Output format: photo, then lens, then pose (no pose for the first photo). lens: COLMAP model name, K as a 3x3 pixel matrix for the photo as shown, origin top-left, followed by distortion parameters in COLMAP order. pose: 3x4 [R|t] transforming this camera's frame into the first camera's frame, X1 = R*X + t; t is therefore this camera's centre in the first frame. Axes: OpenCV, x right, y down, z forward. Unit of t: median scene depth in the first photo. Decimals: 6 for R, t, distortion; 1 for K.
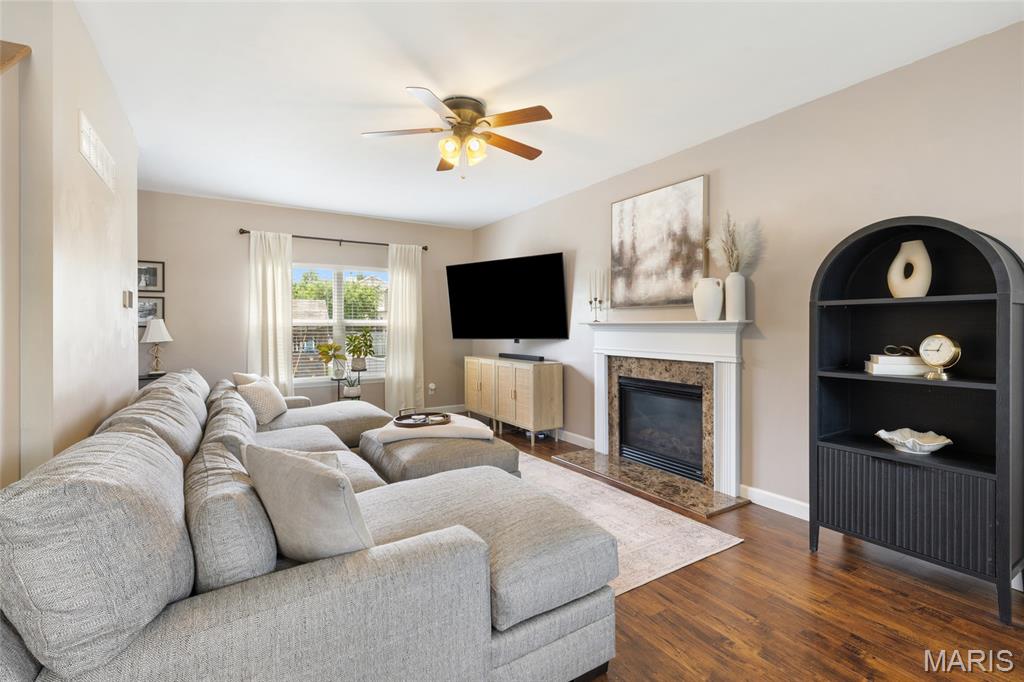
lens RADIAL K [[461.2, 0, 511.3], [0, 461.2, 335.4], [0, 0, 1]] dist [0.001313, -0.000178]
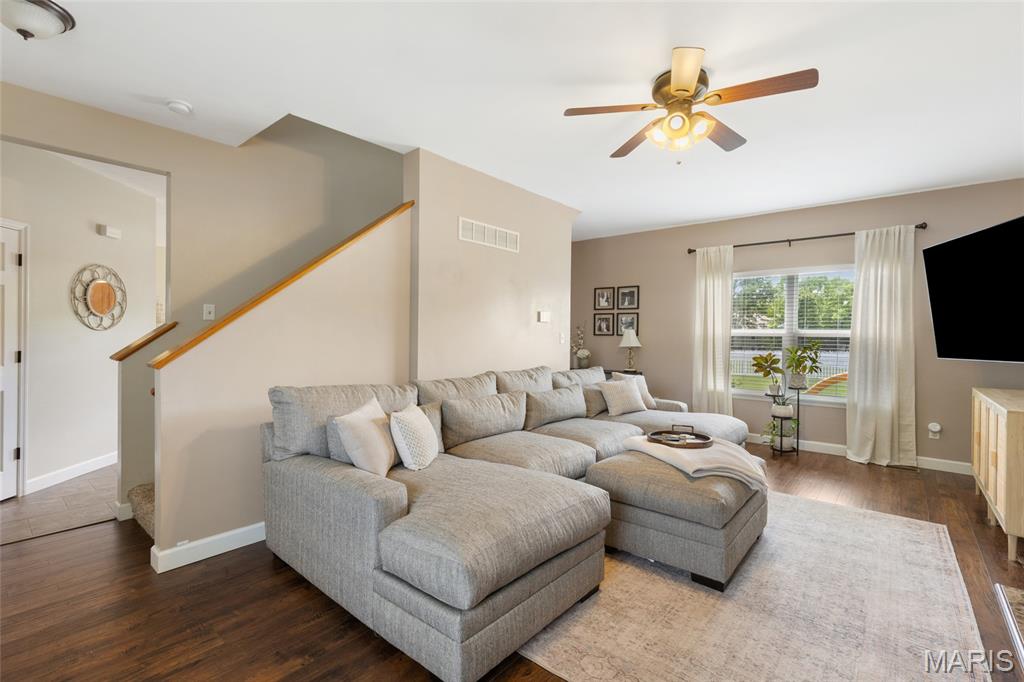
lens RADIAL K [[461.2, 0, 511.3], [0, 461.2, 335.4], [0, 0, 1]] dist [0.001313, -0.000178]
pose [[0.305095, 0.008430, -0.952285, 0.376414], [-0.029613, 0.999561, -0.000639, -0.007408], [0.951861, 0.028395, 0.305211, 0.265005]]
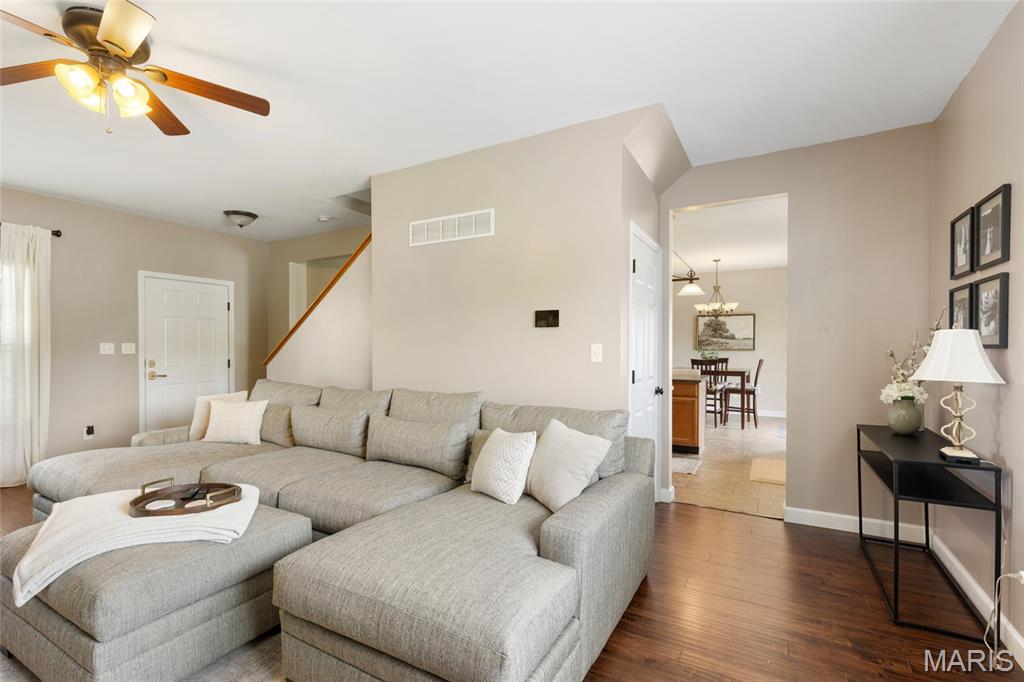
lens RADIAL K [[460.1, 0, 510.6], [0, 460.1, 346.2], [0, 0, 1]] dist [0.001647, -0.000053]
pose [[-0.878090, 0.001500, -0.478492, -0.184609], [-0.008196, 0.999801, 0.018175, -0.022706], [0.478425, 0.019881, -0.877904, 1.146905]]
